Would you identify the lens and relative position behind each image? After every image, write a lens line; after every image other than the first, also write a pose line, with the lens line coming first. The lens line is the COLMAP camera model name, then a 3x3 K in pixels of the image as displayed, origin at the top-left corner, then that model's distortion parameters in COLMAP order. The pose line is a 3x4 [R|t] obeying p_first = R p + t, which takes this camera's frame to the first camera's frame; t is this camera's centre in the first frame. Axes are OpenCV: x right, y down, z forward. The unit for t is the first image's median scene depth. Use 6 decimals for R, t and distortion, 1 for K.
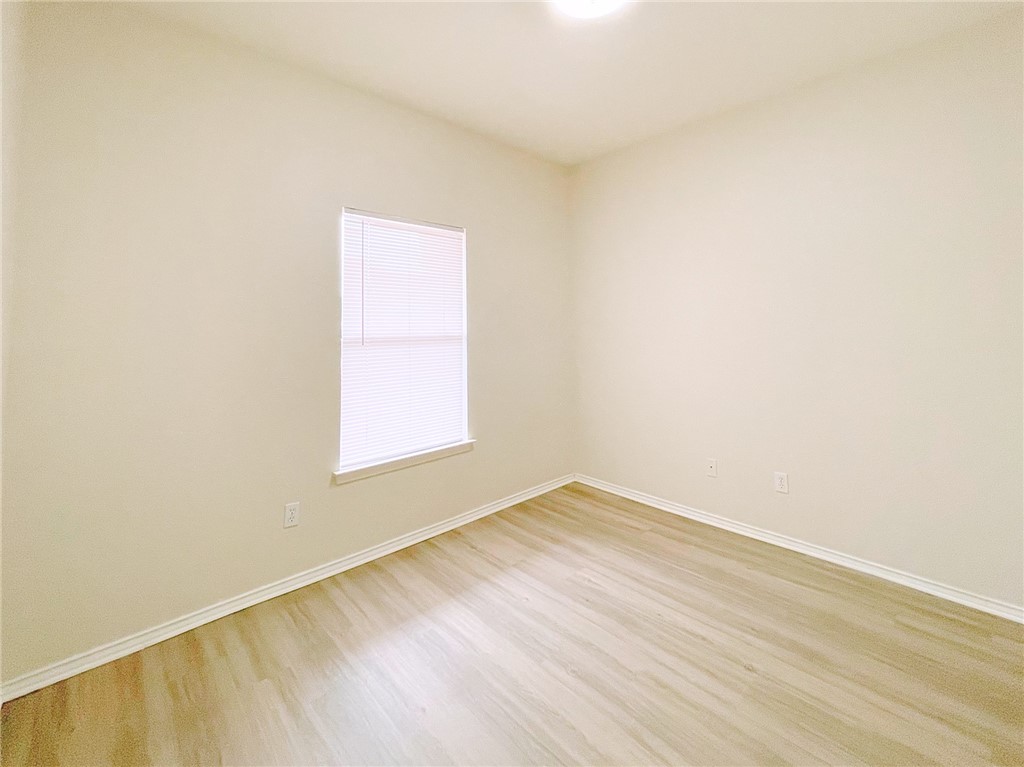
lens RADIAL K [[424.9, 0, 503.4], [0, 424.9, 391.8], [0, 0, 1]] dist [-0.002976, 0.002438]
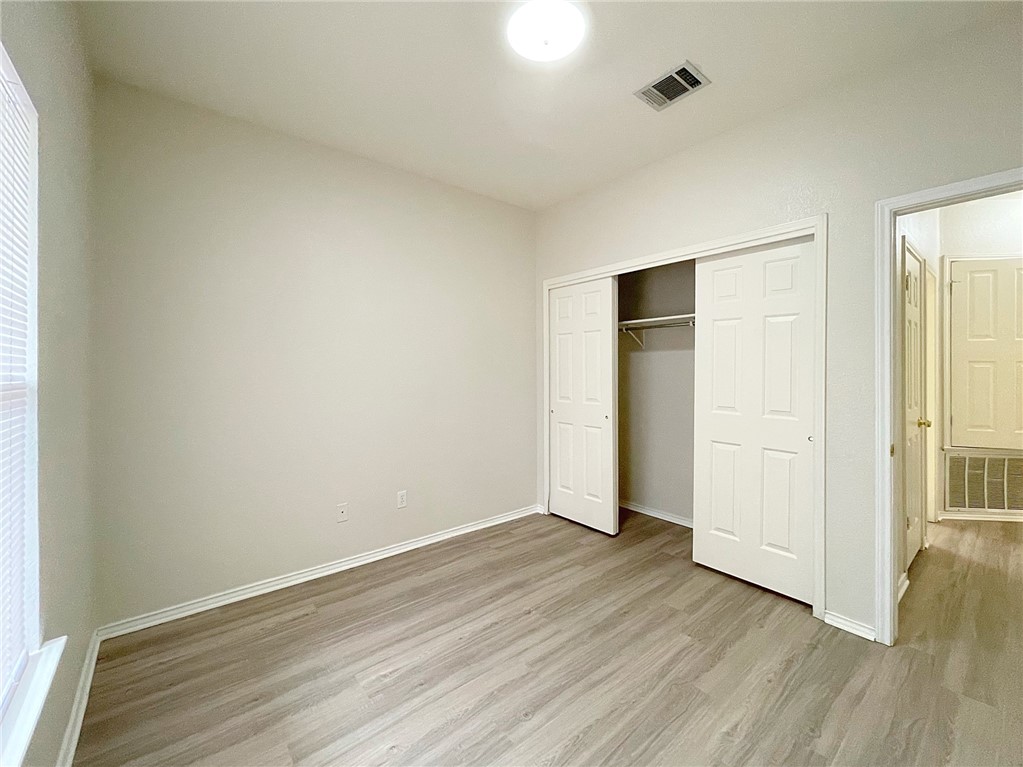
lens RADIAL K [[424.5, 0, 502.4], [0, 424.5, 378.5], [0, 0, 1]] dist [-0.002976, 0.002438]
pose [[0.065948, -0.004405, 0.997813, -0.594046], [0.150417, 0.988607, -0.005577, -0.083769], [-0.986421, 0.150456, 0.065859, 0.635329]]
